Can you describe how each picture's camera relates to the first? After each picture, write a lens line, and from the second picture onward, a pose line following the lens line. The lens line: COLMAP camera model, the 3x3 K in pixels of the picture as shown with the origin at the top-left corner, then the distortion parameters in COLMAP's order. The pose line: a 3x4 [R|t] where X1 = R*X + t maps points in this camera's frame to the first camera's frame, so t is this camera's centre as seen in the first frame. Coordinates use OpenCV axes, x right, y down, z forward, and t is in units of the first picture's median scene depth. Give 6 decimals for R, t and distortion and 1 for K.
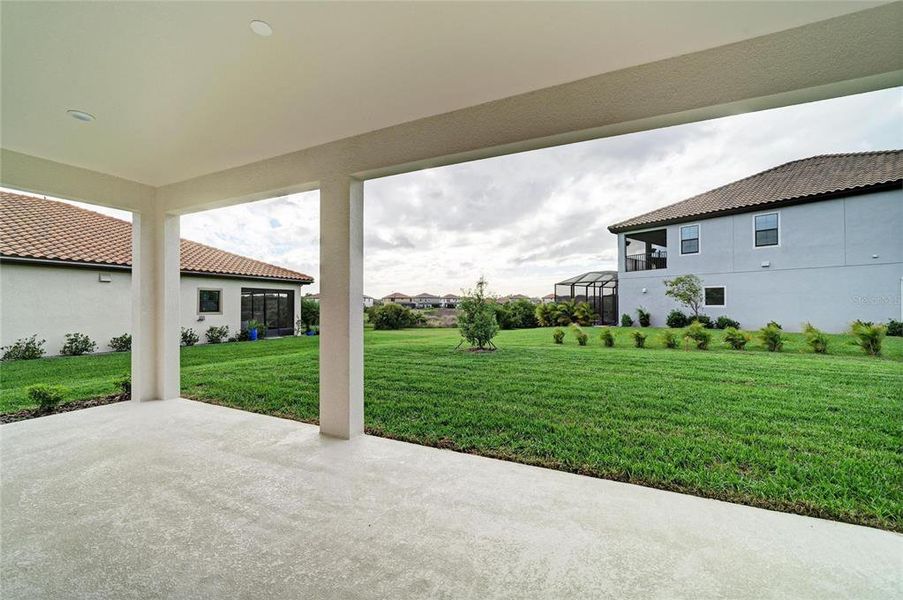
lens RADIAL K [[369.2, 0, 450.6], [0, 369.2, 305.1], [0, 0, 1]] dist [-0.020798, 0.006962]
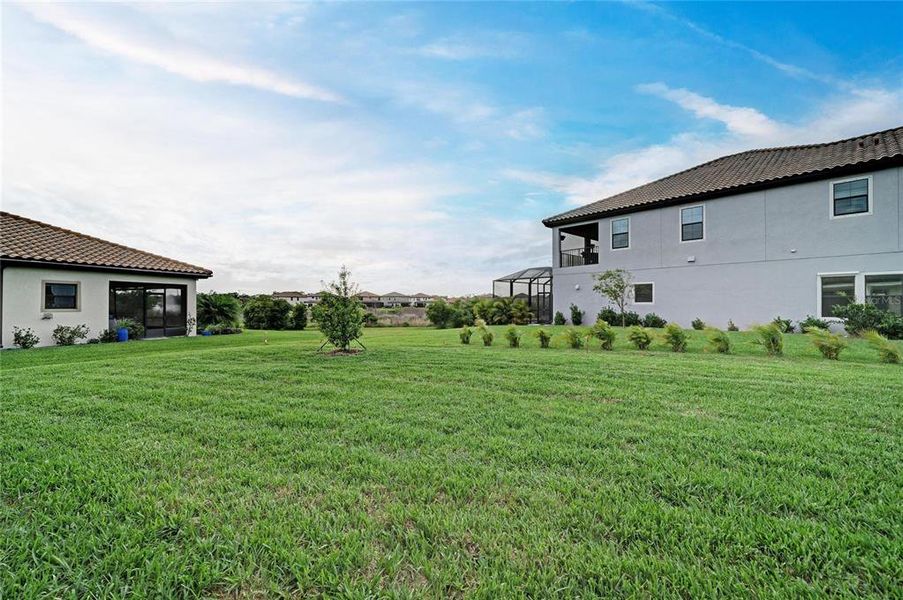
lens RADIAL K [[369.2, 0, 450.6], [0, 369.2, 305.1], [0, 0, 1]] dist [-0.020798, 0.006962]
pose [[0.997784, 0.000729, 0.066537, 0.149618], [-0.000871, 0.999997, 0.002100, 0.005871], [-0.066536, -0.002154, 0.997782, 0.074289]]
